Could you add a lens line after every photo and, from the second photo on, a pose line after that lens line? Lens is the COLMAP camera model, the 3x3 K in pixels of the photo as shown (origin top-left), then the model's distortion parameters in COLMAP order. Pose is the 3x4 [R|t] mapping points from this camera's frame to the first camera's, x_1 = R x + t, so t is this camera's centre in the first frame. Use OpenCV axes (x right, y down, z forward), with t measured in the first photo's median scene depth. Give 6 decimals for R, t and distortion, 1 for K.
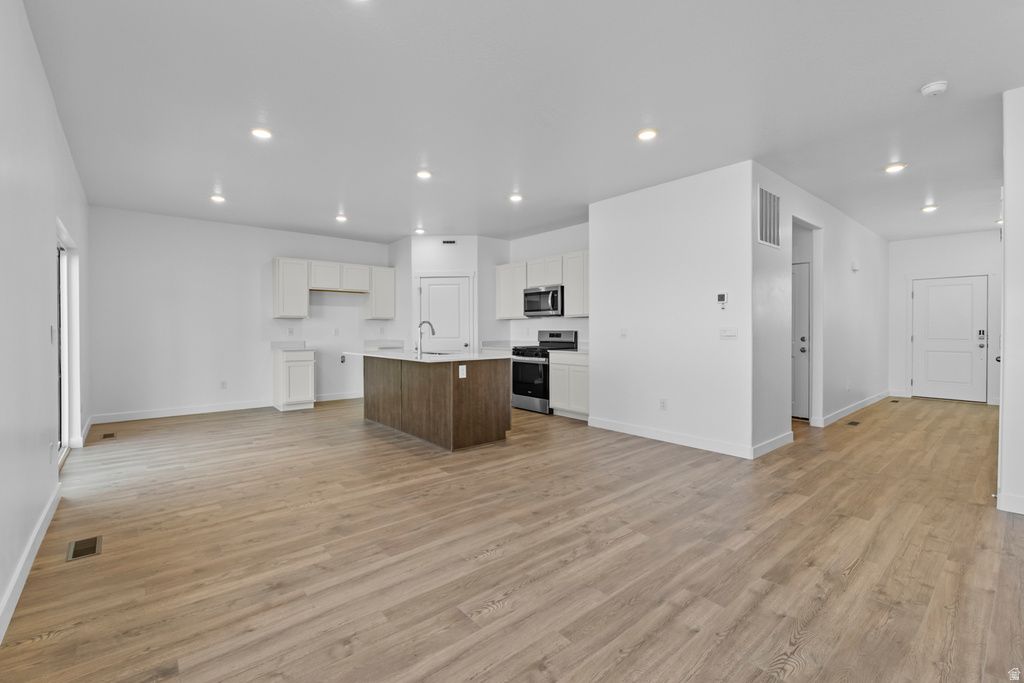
lens RADIAL K [[444.8, 0, 510.8], [0, 444.8, 335.2], [0, 0, 1]] dist [0.001273, -0.001193]
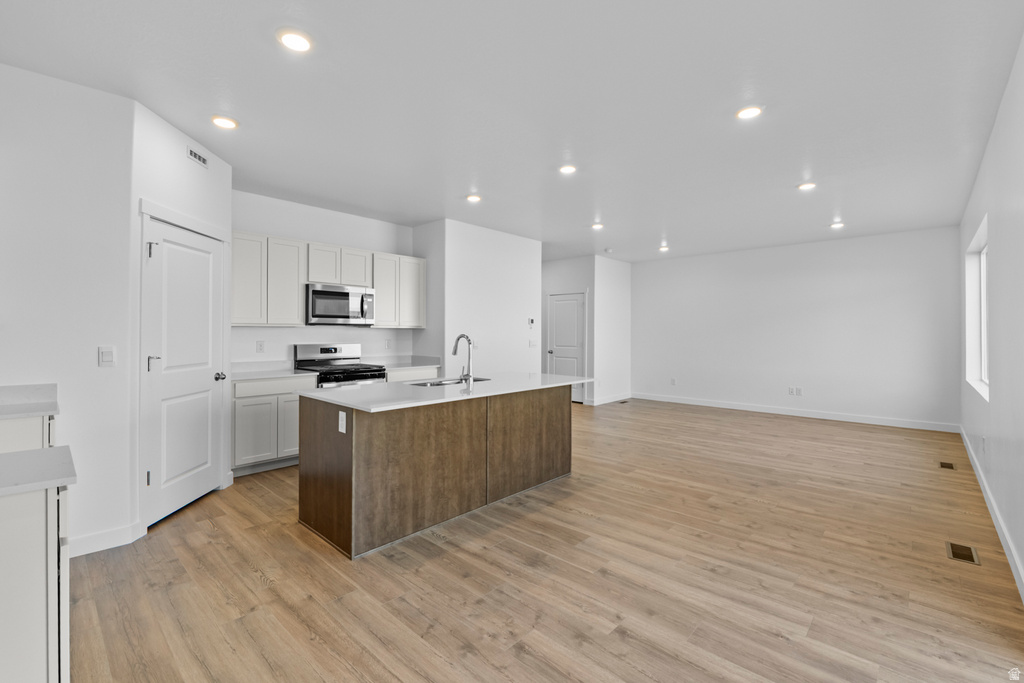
lens RADIAL K [[444.8, 0, 504.3], [0, 444.8, 337.4], [0, 0, 1]] dist [0.001273, -0.001193]
pose [[-0.107652, -0.009583, 0.994142, -1.319992], [0.006560, 0.999925, 0.010349, -0.053168], [-0.994167, 0.007636, -0.107581, 1.537530]]
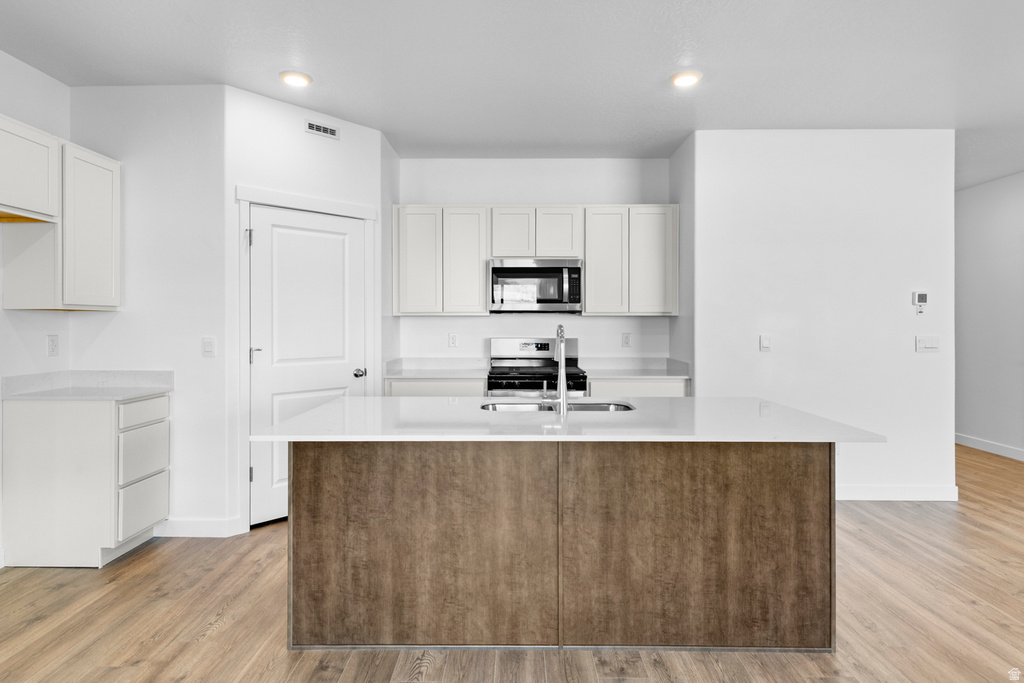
lens RADIAL K [[566.0, 0, 507.2], [0, 566.0, 326.3], [0, 0, 1]] dist [0.012285, -0.000351]
pose [[0.652719, -0.004030, 0.757589, -0.896251], [0.007120, 0.999974, -0.000814, -0.048251], [-0.757566, 0.005925, 0.652731, 1.092035]]
